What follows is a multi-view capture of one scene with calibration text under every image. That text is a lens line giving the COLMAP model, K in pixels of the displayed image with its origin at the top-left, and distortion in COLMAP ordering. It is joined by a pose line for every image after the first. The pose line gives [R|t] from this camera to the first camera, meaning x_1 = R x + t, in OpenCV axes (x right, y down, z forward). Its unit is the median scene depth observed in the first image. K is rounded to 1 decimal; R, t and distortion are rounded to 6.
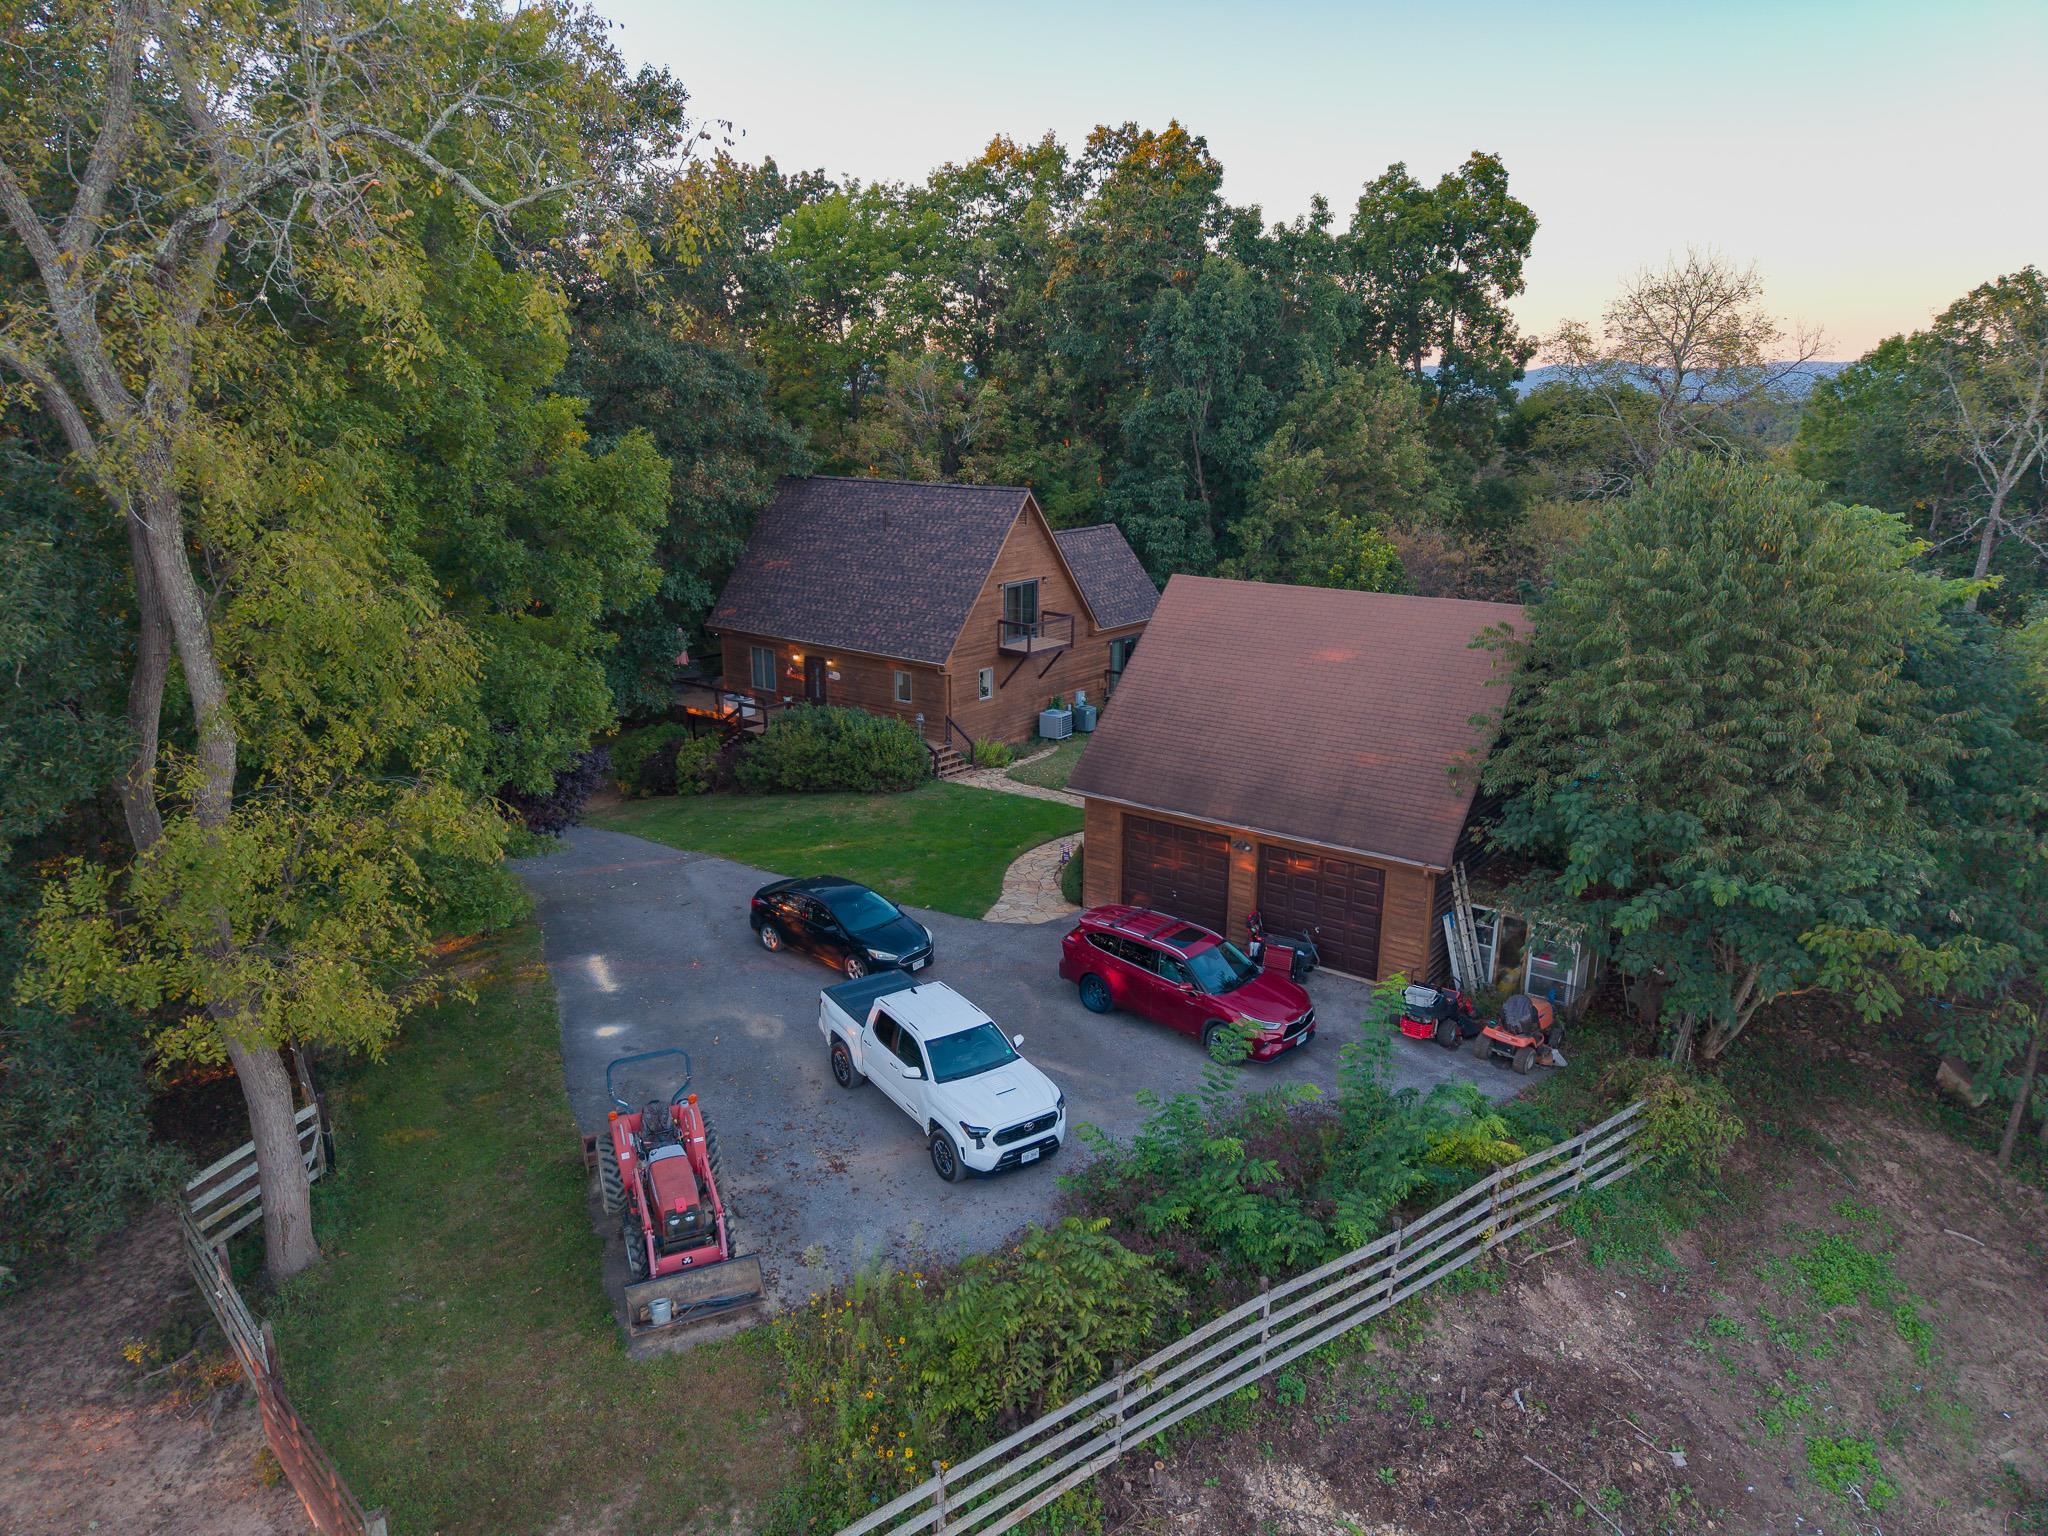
lens RADIAL K [[1378.8, 0, 1027.0], [0, 1378.8, 771.5], [0, 0, 1]] dist [0.034629, -0.037591]
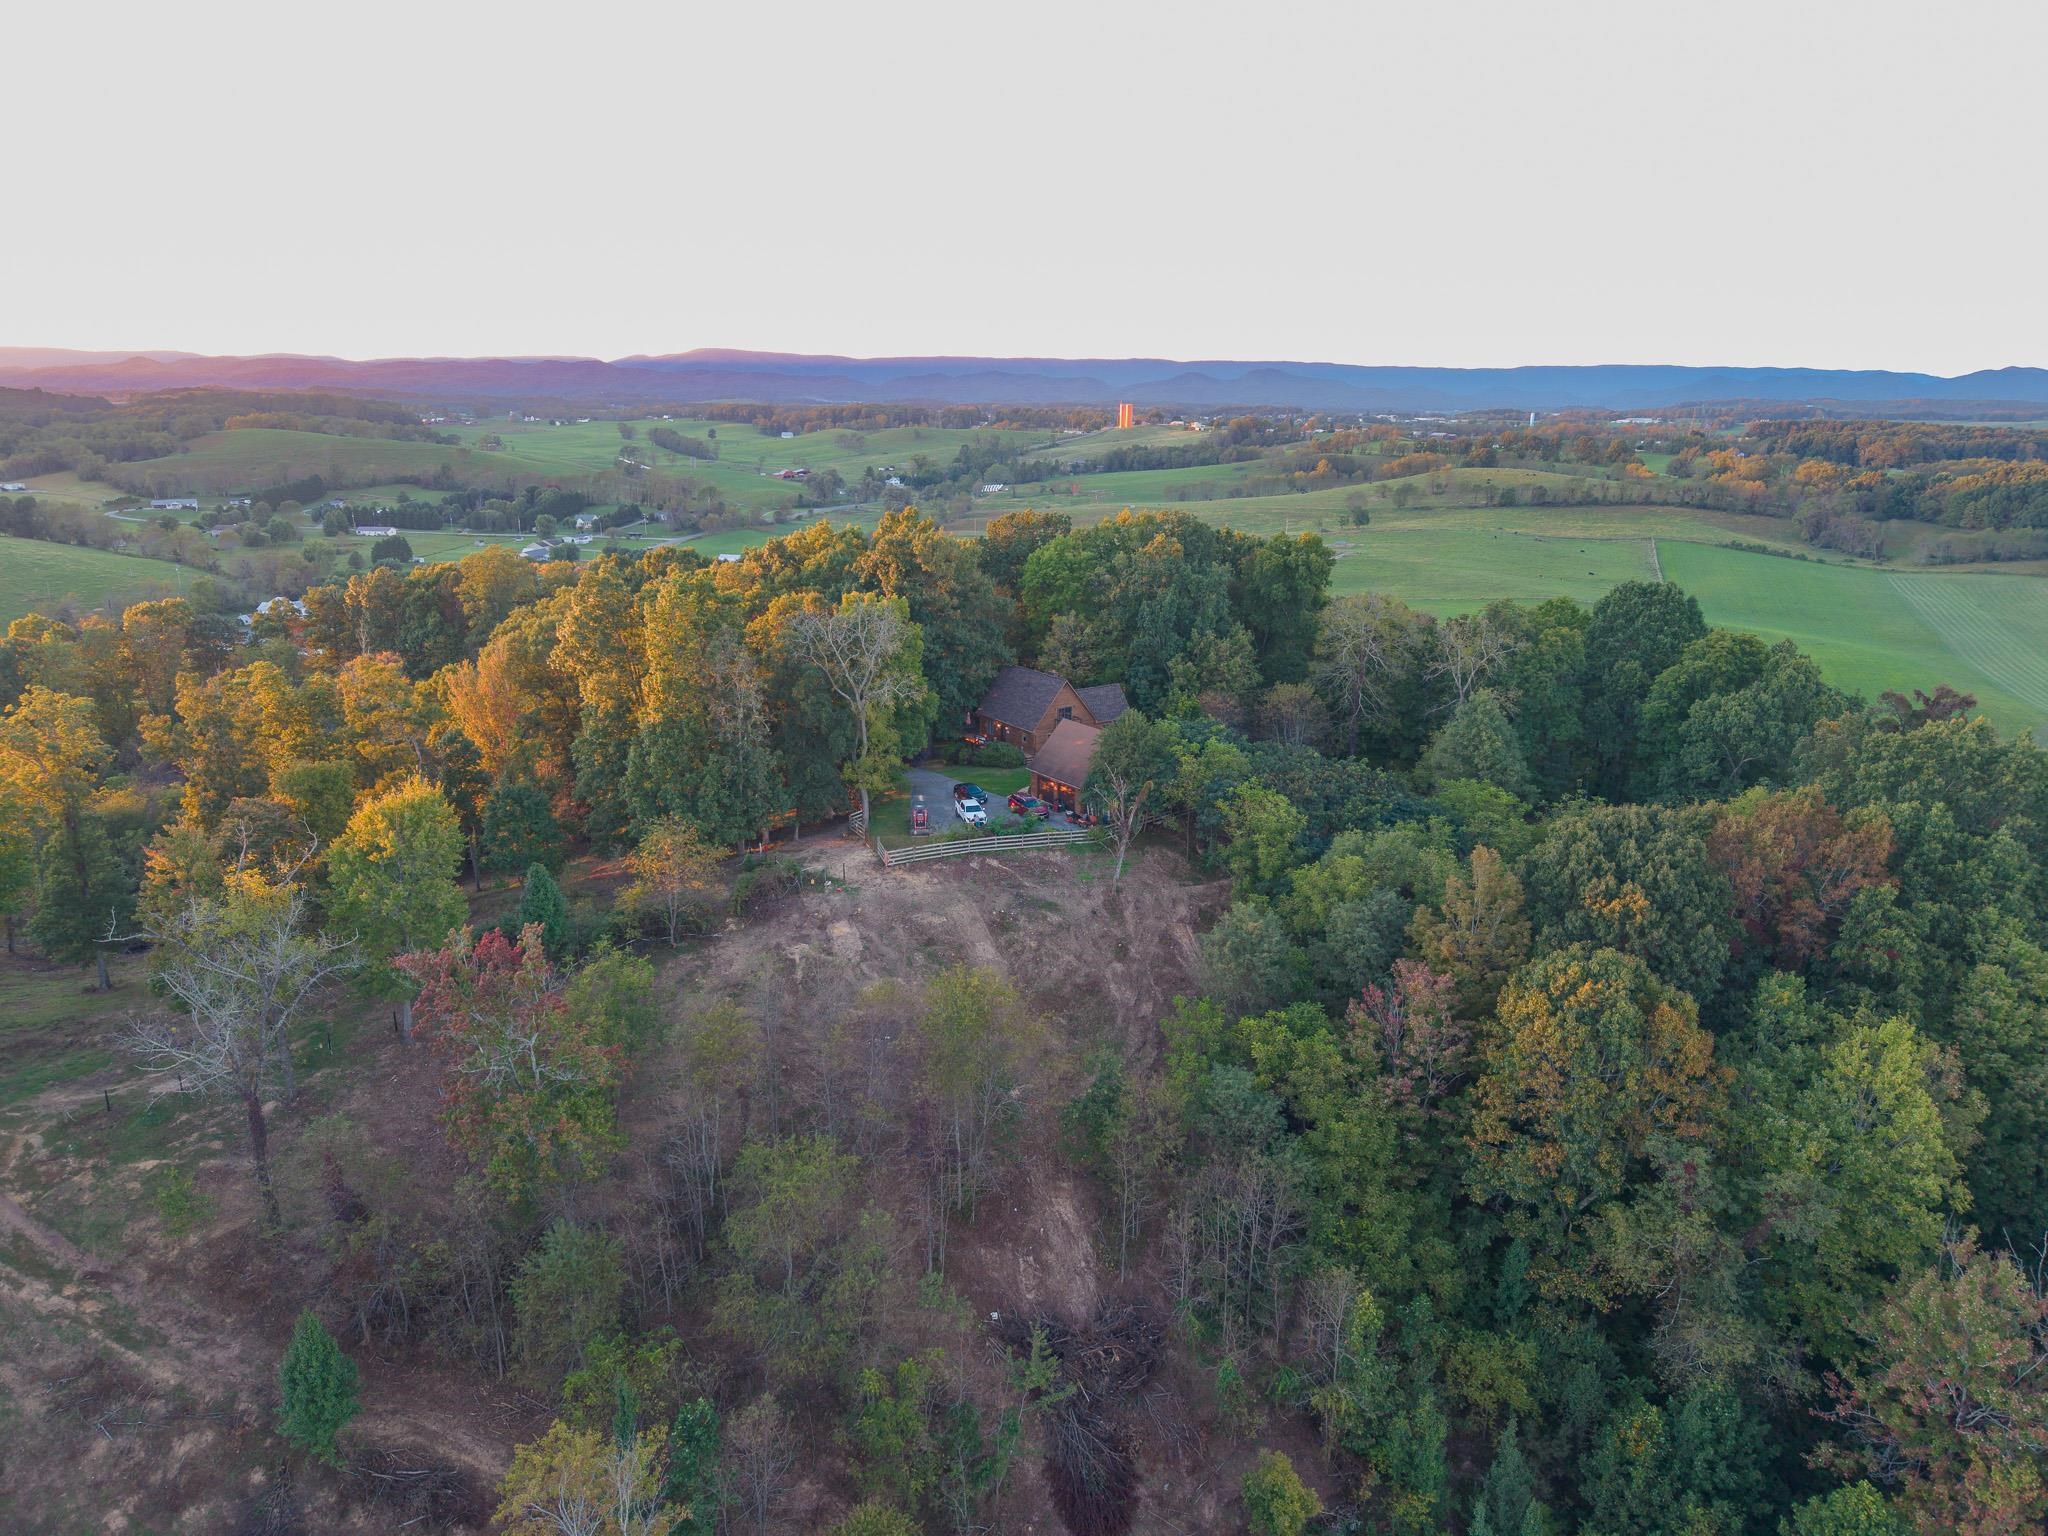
lens RADIAL K [[1378.8, 0, 1033.5], [0, 1378.8, 766.5], [0, 0, 1]] dist [0.034629, -0.037591]
pose [[0.950467, 0.081523, -0.299944, 0.972281], [-0.083392, 0.996495, 0.006586, -0.016254], [0.299430, 0.018753, 0.953934, -2.248100]]
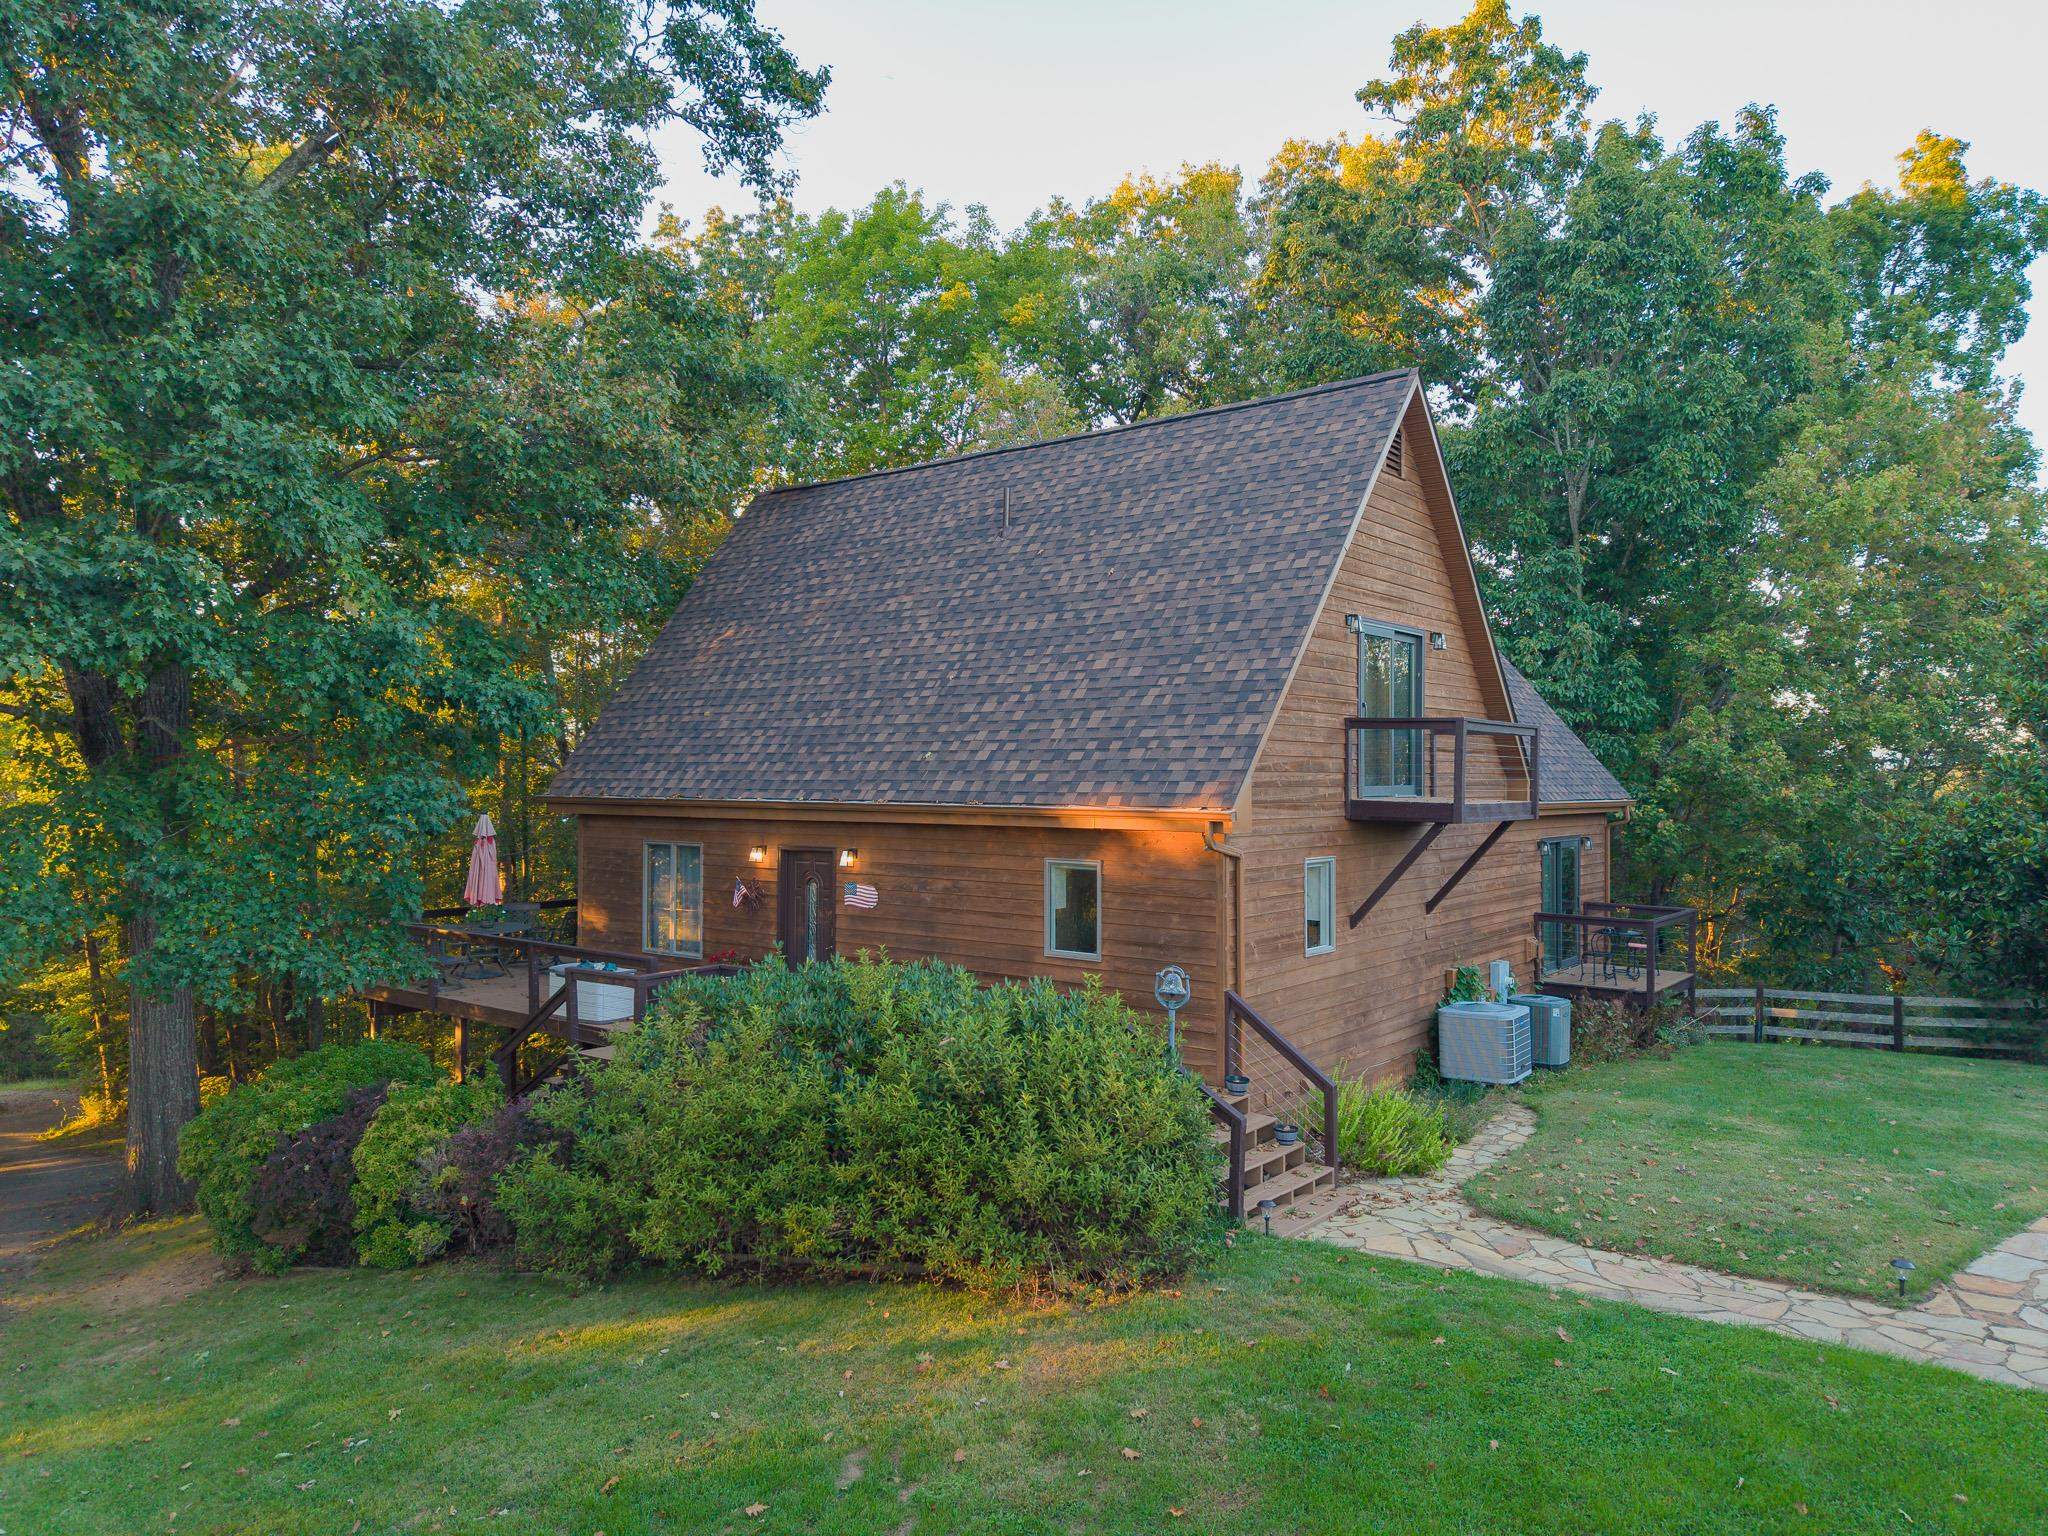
lens RADIAL K [[1378.8, 0, 1027.9], [0, 1378.8, 761.4], [0, 0, 1]] dist [0.034629, -0.037591]
pose [[0.999869, -0.006339, -0.014909, -0.099617], [0.002003, 0.961575, -0.274535, -0.006927], [0.016076, 0.274469, 0.961461, 0.711073]]
